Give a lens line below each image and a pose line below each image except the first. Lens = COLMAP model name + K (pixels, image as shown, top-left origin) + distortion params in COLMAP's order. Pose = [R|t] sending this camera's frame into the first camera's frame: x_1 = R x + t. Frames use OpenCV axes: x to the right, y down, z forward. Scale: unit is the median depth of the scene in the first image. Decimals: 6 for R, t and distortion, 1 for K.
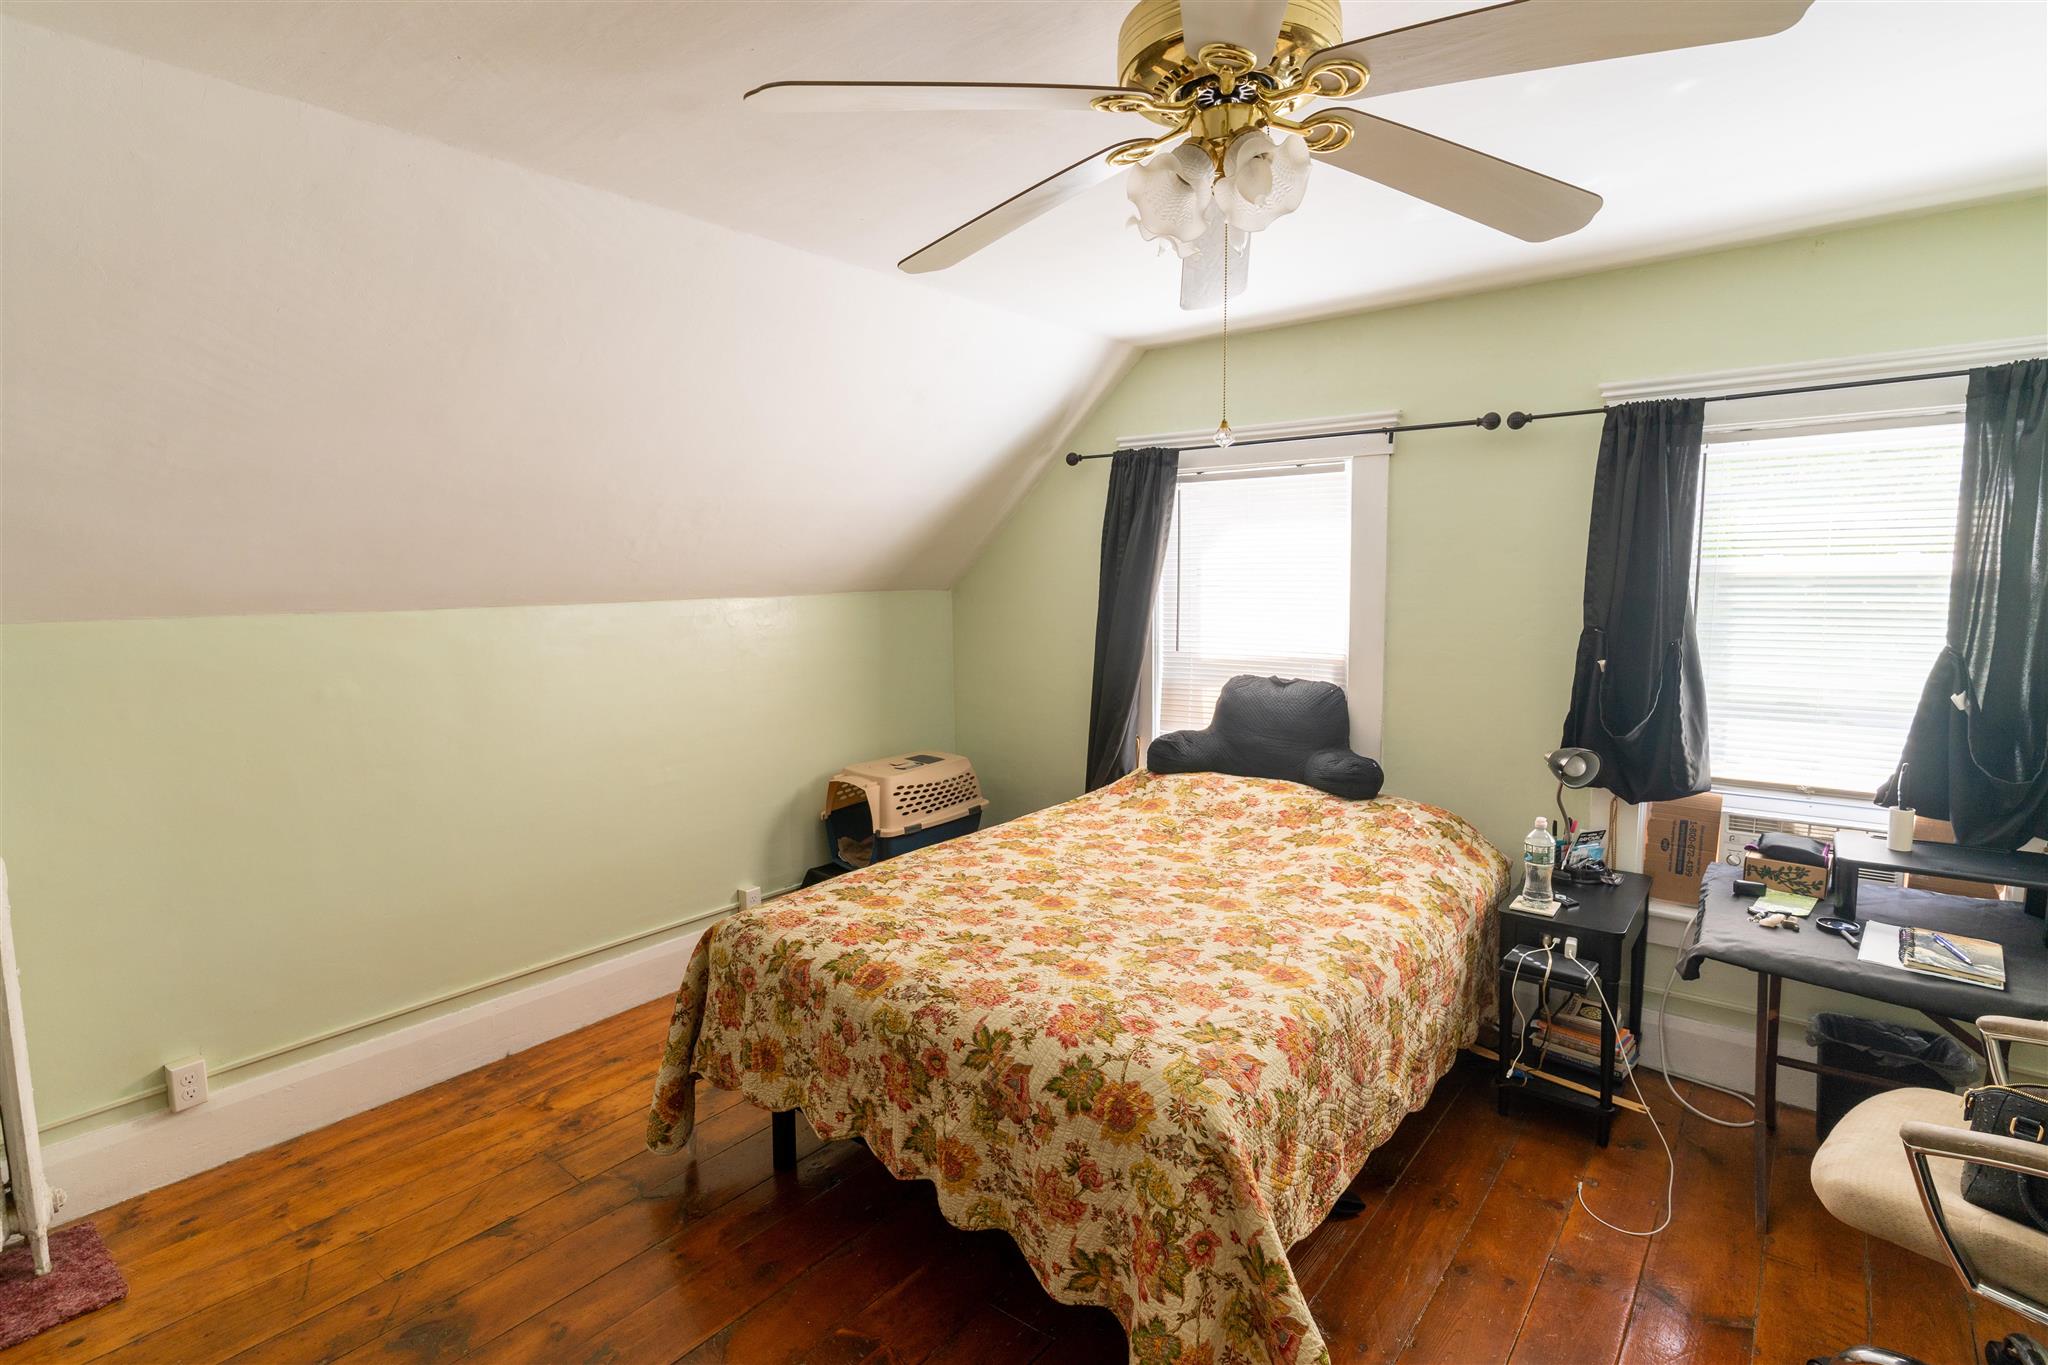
lens RADIAL K [[972.2, 0, 1024.0], [0, 972.2, 687.8], [0, 0, 1]] dist [0.003270, 0.000205]
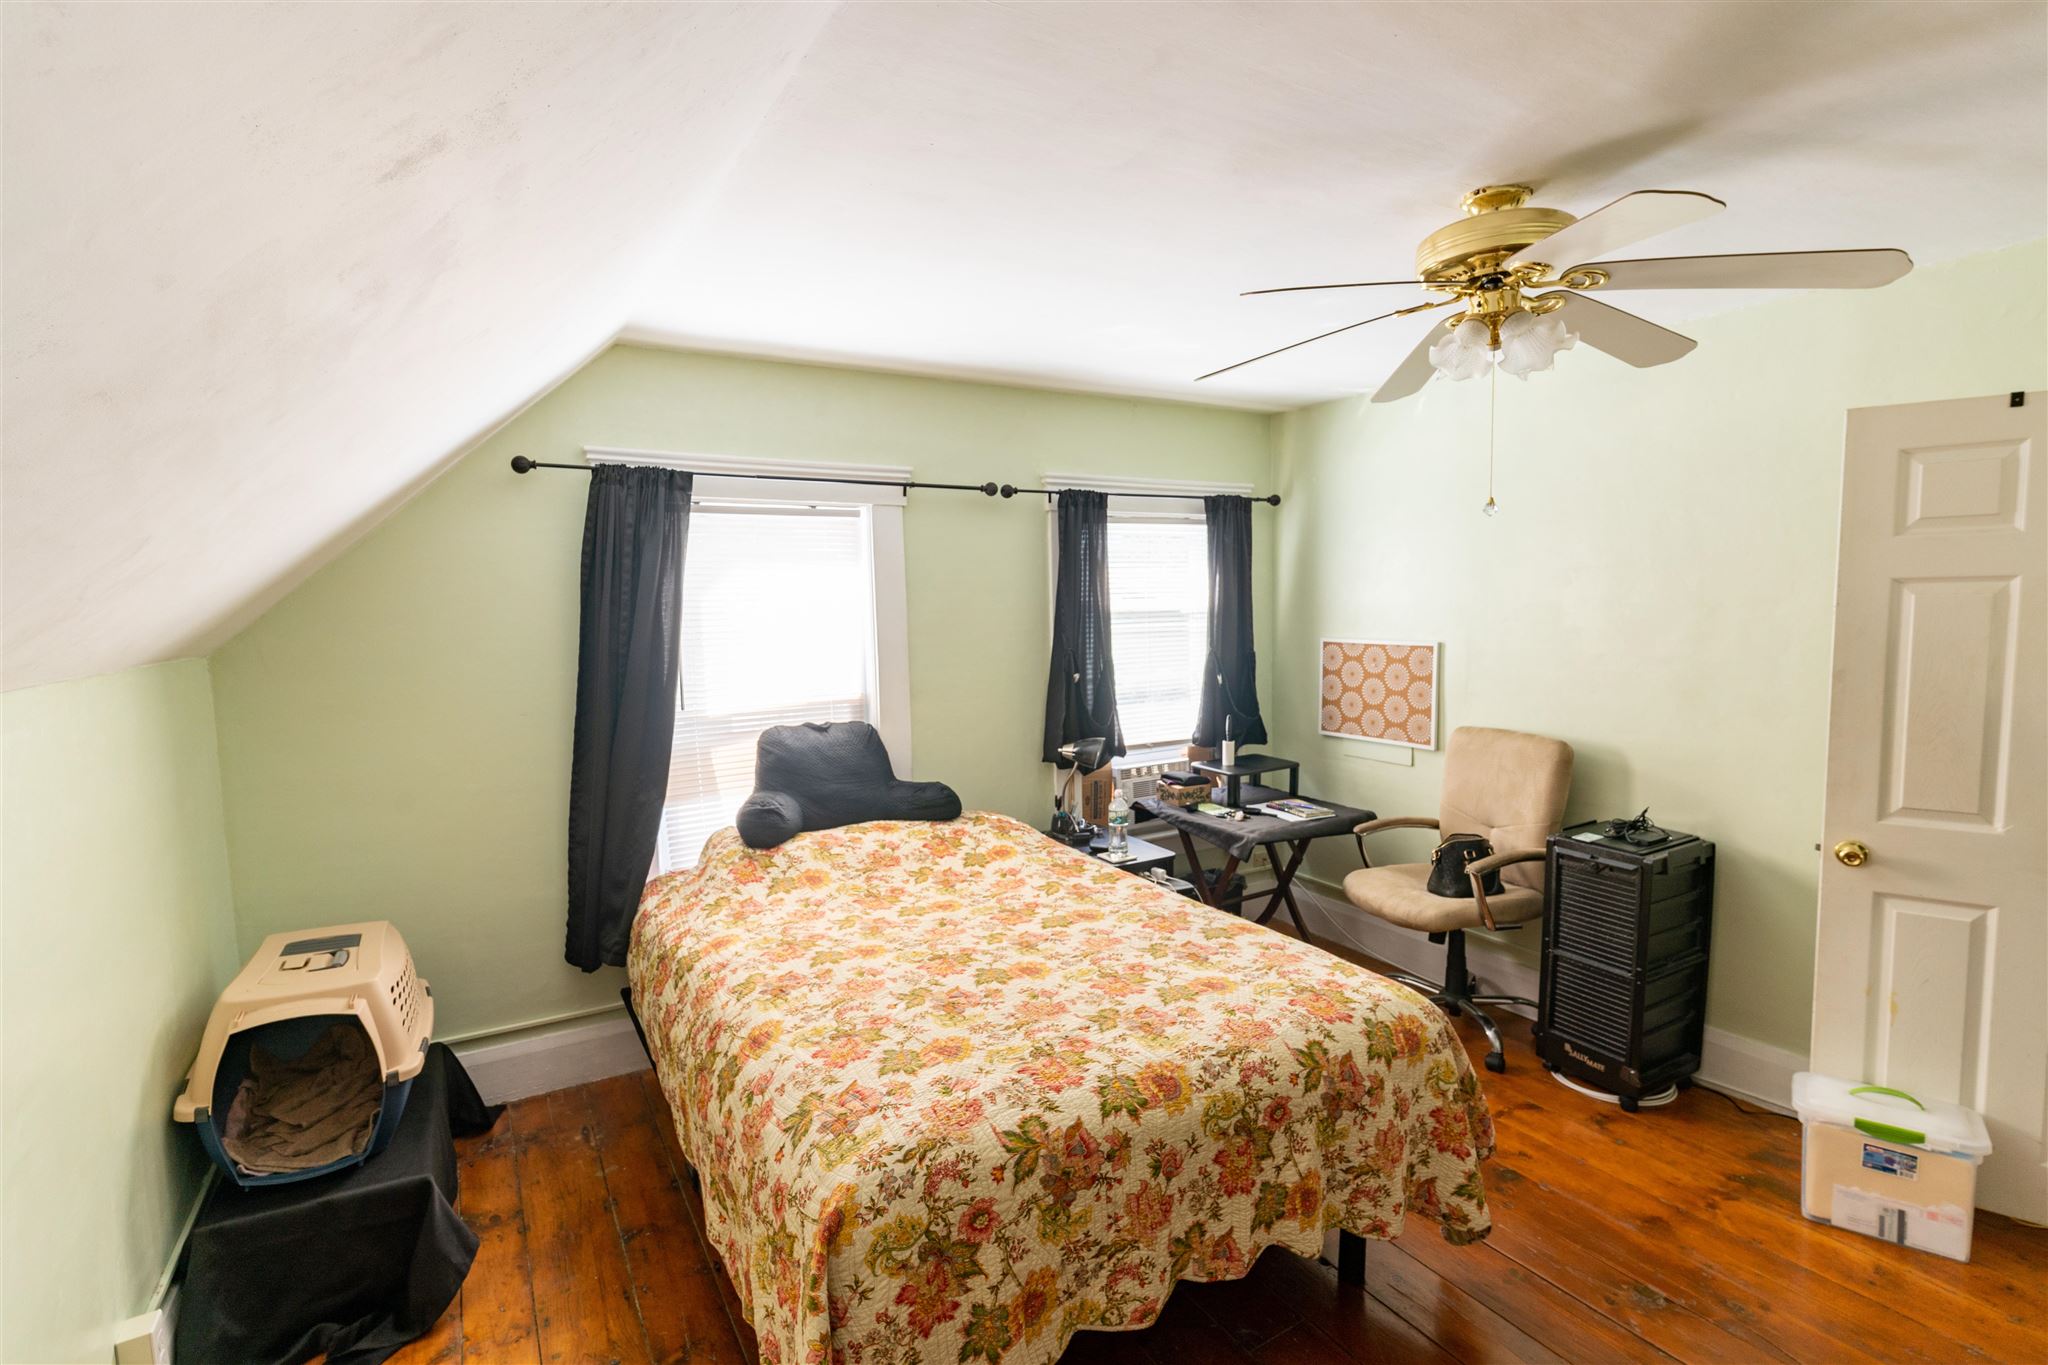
lens RADIAL K [[972.2, 0, 1024.0], [0, 972.2, 687.8], [0, 0, 1]] dist [0.003270, 0.000205]
pose [[0.361967, -0.078537, 0.928877, -0.802989], [0.128733, 0.991109, 0.033633, -0.073431], [-0.923259, 0.107403, 0.368859, 0.643240]]
